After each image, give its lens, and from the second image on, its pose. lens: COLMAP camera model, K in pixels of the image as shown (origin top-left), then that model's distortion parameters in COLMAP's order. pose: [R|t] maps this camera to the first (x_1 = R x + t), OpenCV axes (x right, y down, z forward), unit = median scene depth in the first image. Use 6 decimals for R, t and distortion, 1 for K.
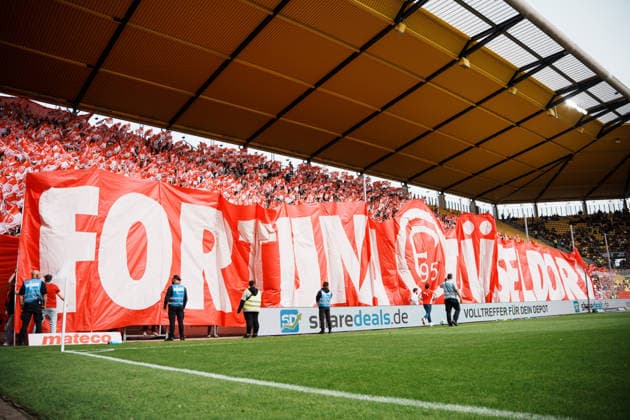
lens RADIAL K [[551.6, 0, 315.0], [0, 551.6, 210.0], [0, 0, 1]] dist [-0.053520, 0.011499]
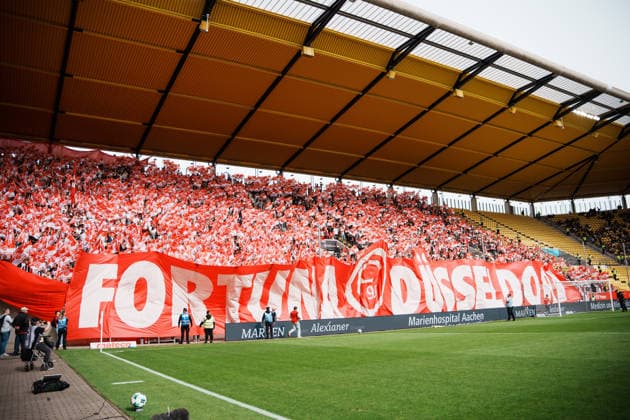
lens RADIAL K [[551.6, 0, 315.0], [0, 551.6, 210.0], [0, 0, 1]] dist [-0.053520, 0.011499]
pose [[0.988662, -0.043489, -0.143724, 0.102551], [0.045577, 0.998897, 0.011262, -0.040774], [0.143076, -0.017685, 0.989554, -0.140010]]
